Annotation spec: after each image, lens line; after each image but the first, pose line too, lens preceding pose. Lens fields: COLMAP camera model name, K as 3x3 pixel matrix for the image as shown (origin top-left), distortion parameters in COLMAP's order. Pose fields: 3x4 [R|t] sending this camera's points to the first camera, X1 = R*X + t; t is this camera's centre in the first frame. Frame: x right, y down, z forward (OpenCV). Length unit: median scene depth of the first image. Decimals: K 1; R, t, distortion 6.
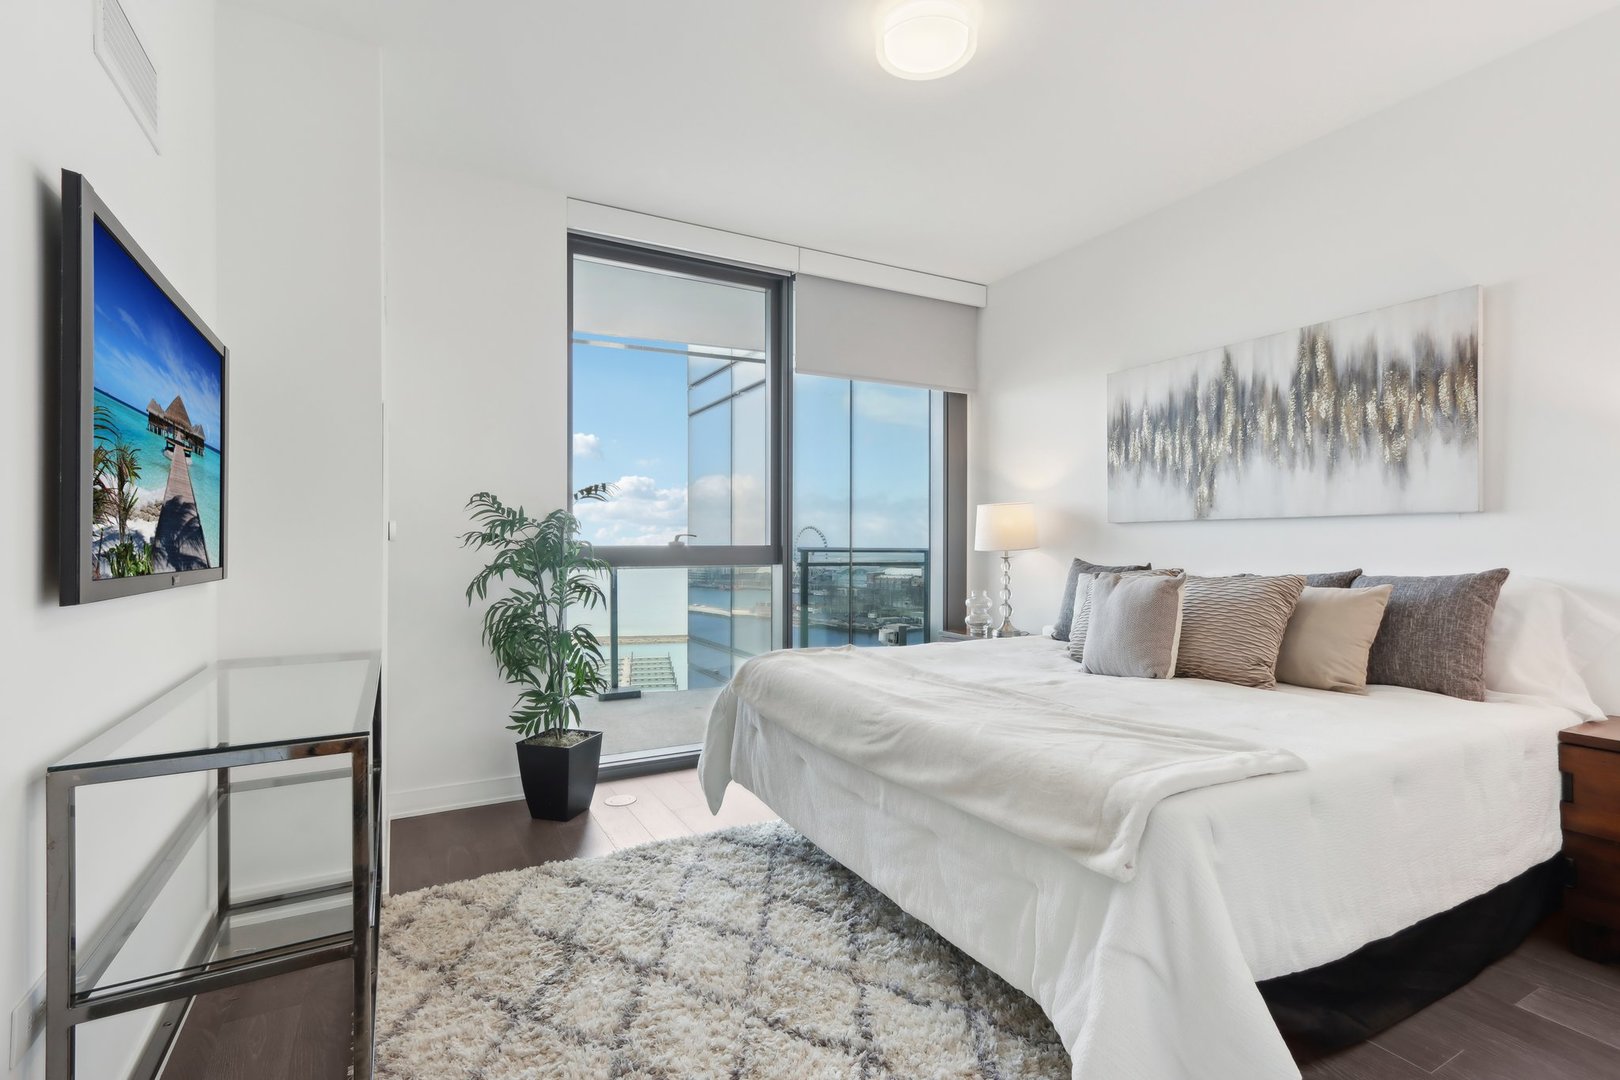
lens RADIAL K [[755.1, 0, 809.2], [0, 755.1, 542.6], [0, 0, 1]] dist [0.006366, 0.004490]
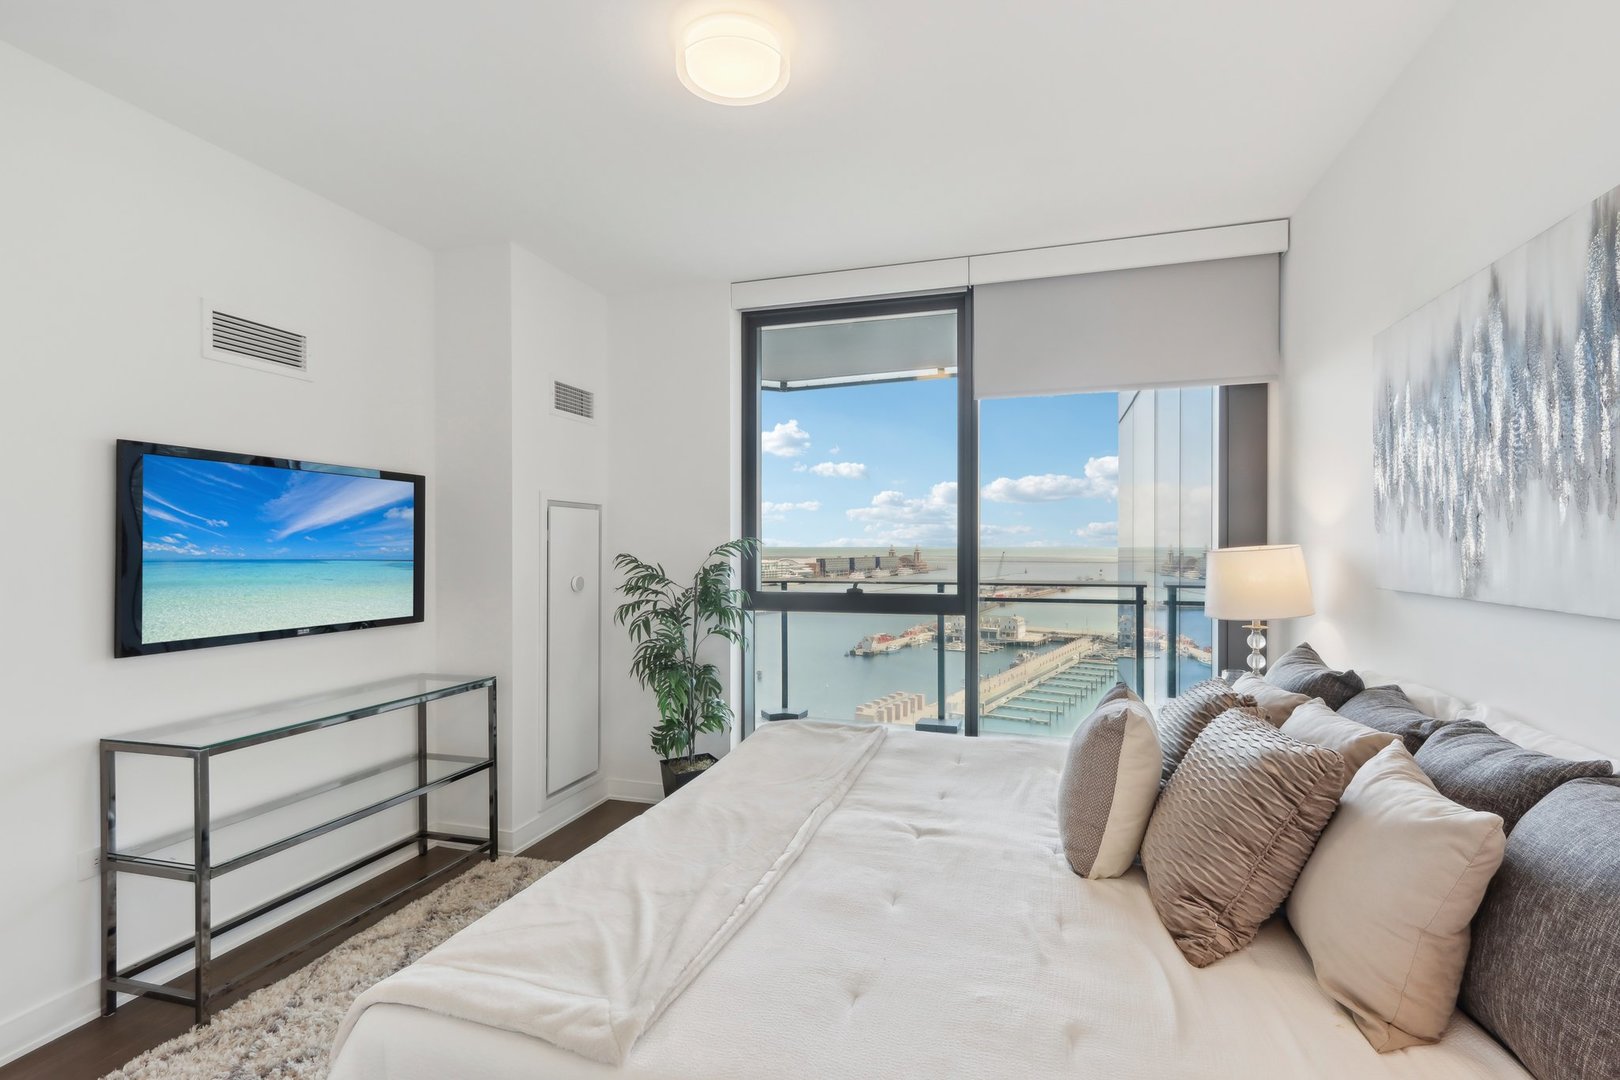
lens RADIAL K [[755.1, 0, 814.3], [0, 755.1, 546.3], [0, 0, 1]] dist [0.006366, 0.004490]
pose [[0.707819, 0.000012, -0.706393, 0.576674], [0.002203, 0.999995, 0.002225, -0.069862], [0.706390, -0.003131, 0.707816, 0.306866]]
